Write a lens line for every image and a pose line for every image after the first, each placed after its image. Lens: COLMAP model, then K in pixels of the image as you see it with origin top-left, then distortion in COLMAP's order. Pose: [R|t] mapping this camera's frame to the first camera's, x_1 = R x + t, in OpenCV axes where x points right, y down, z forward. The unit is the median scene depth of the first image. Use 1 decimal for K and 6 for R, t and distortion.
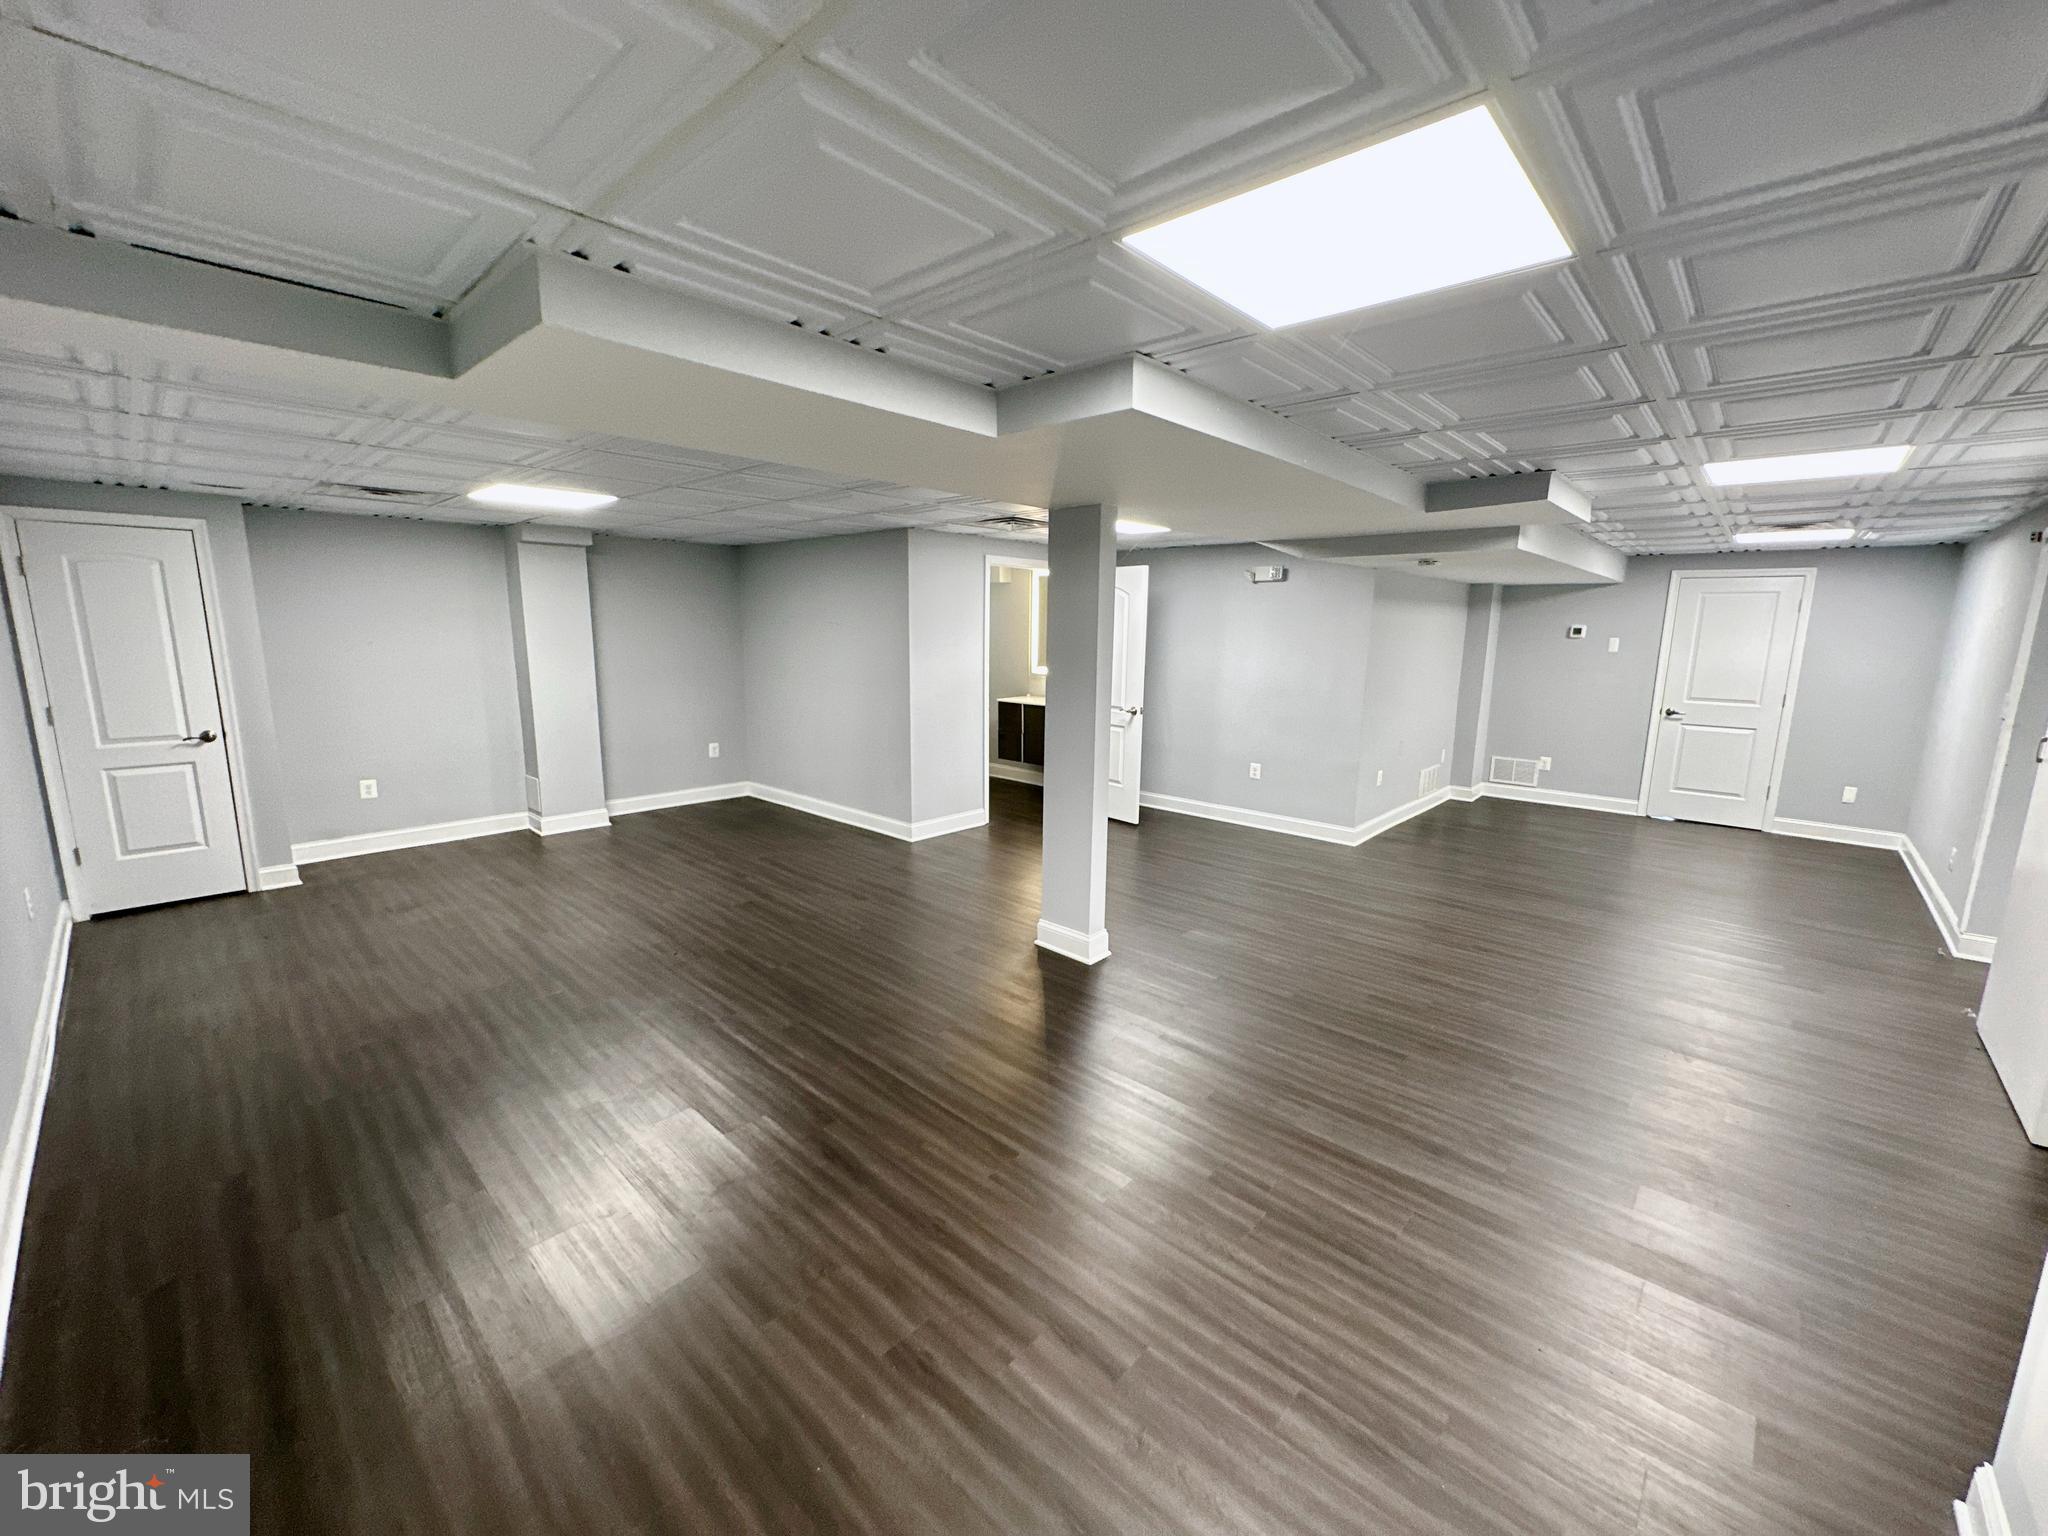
lens RADIAL K [[819.8, 0, 1024.0], [0, 819.8, 768.0], [0, 0, 1]] dist [0.008882, 0.000072]
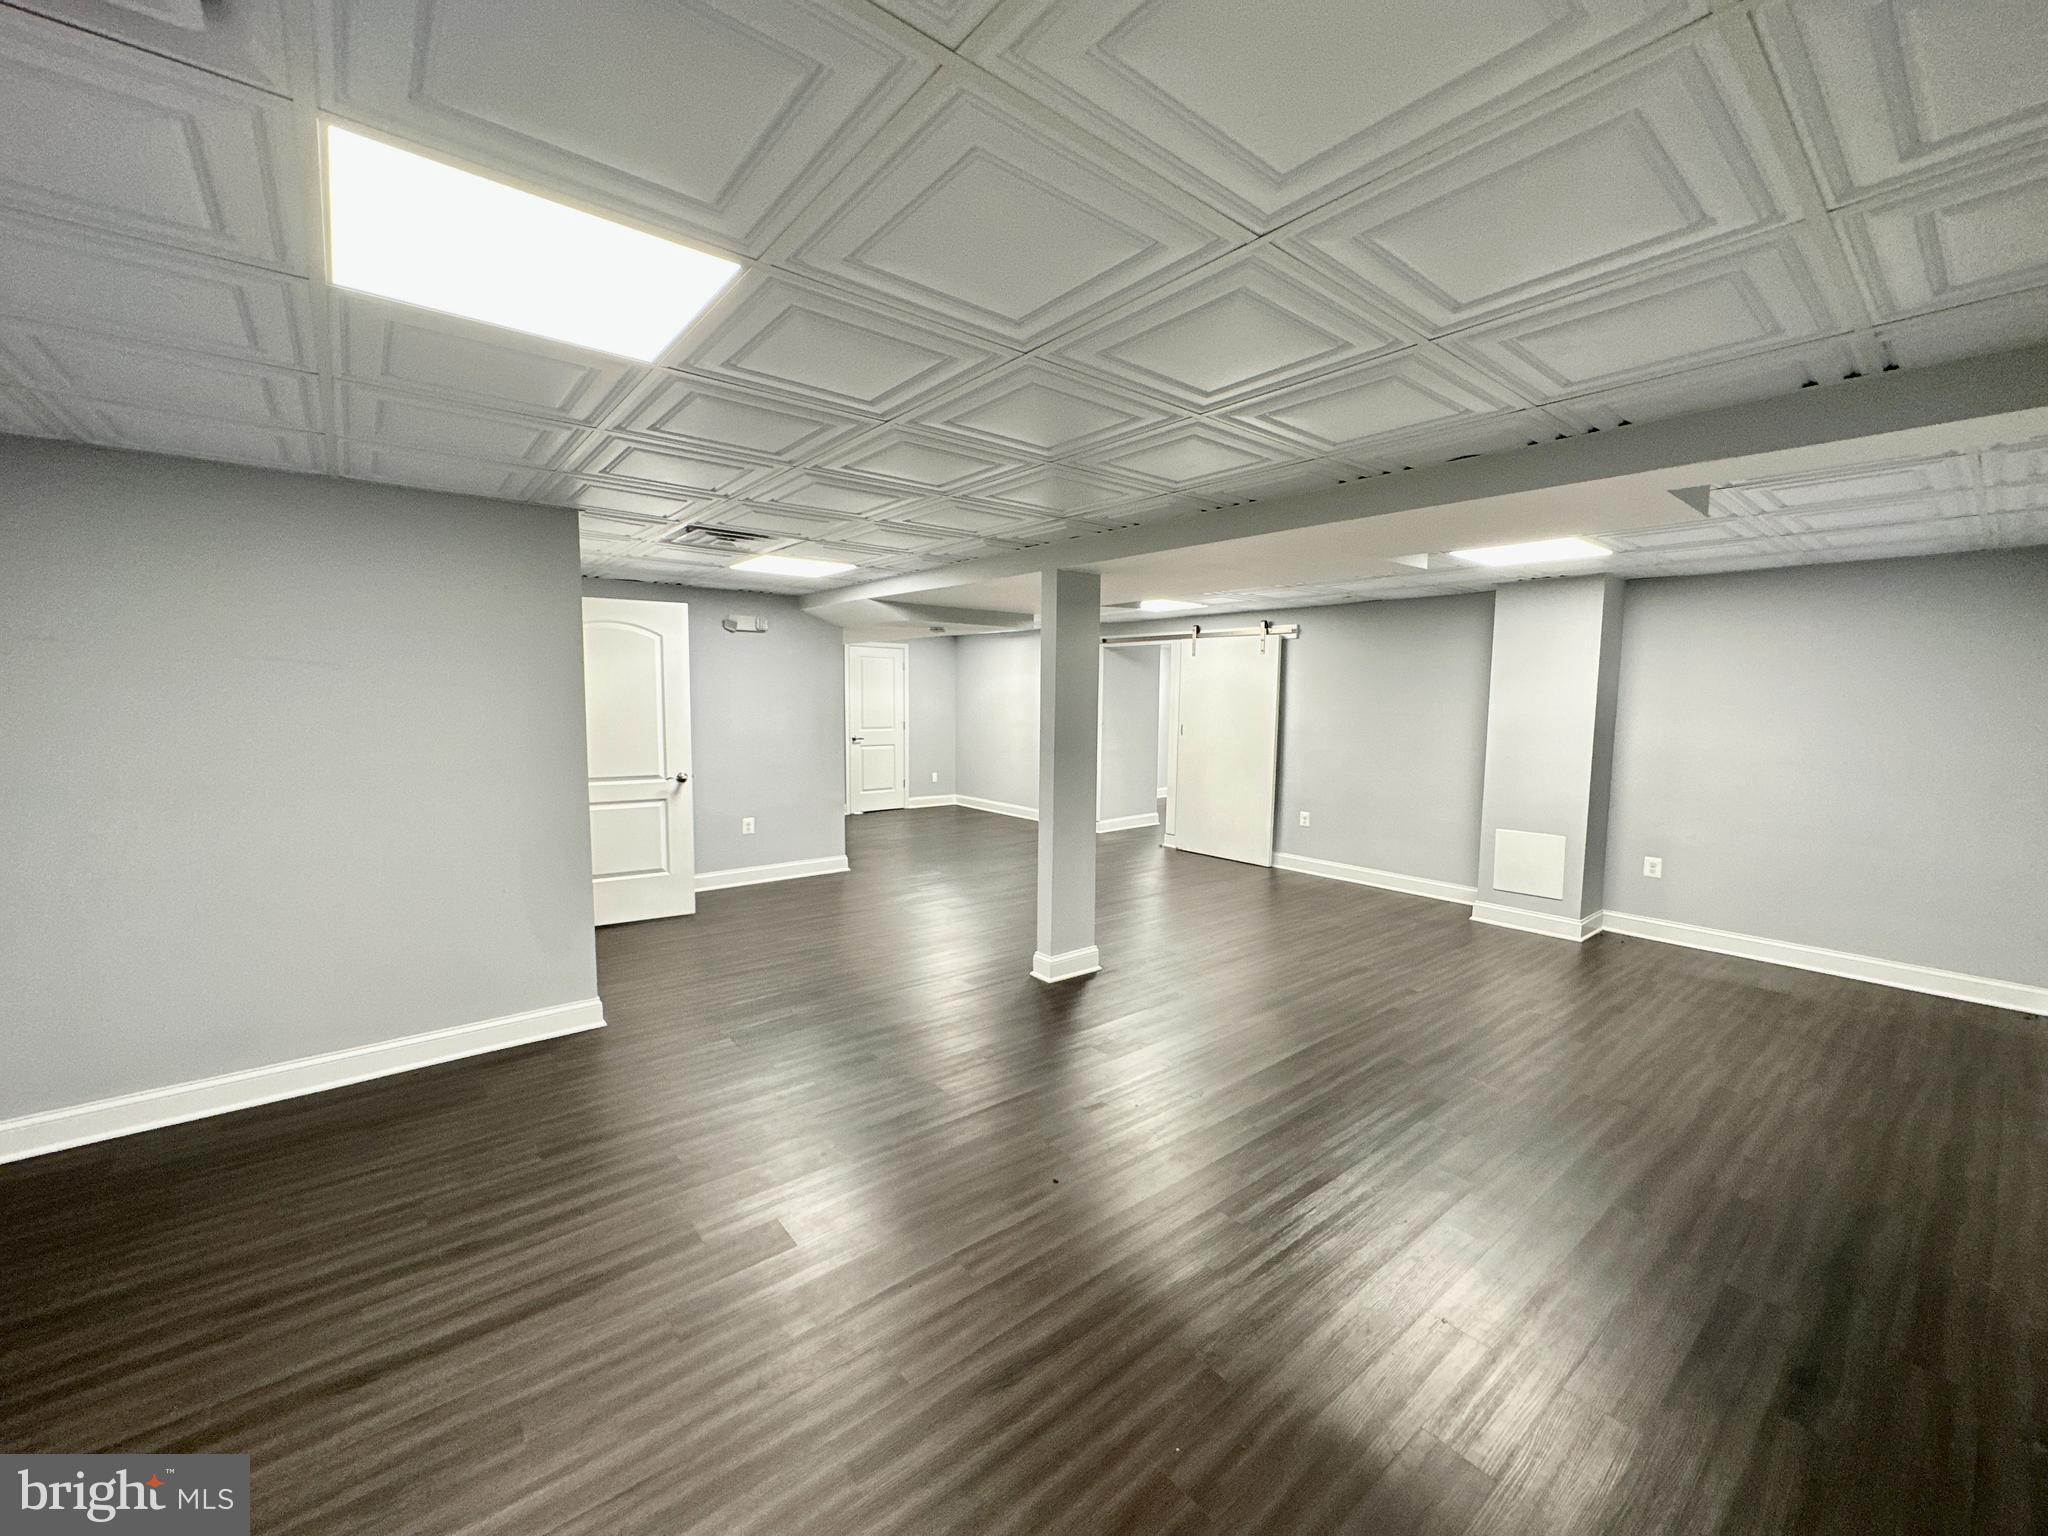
lens RADIAL K [[819.7, 0, 1024.0], [0, 819.7, 768.0], [0, 0, 1]] dist [-0.000292, 0.000164]
pose [[0.140614, -0.102918, 0.984701, -0.621735], [0.166585, 0.982862, 0.078938, -0.086349], [-0.975949, 0.152937, 0.155349, 0.534417]]
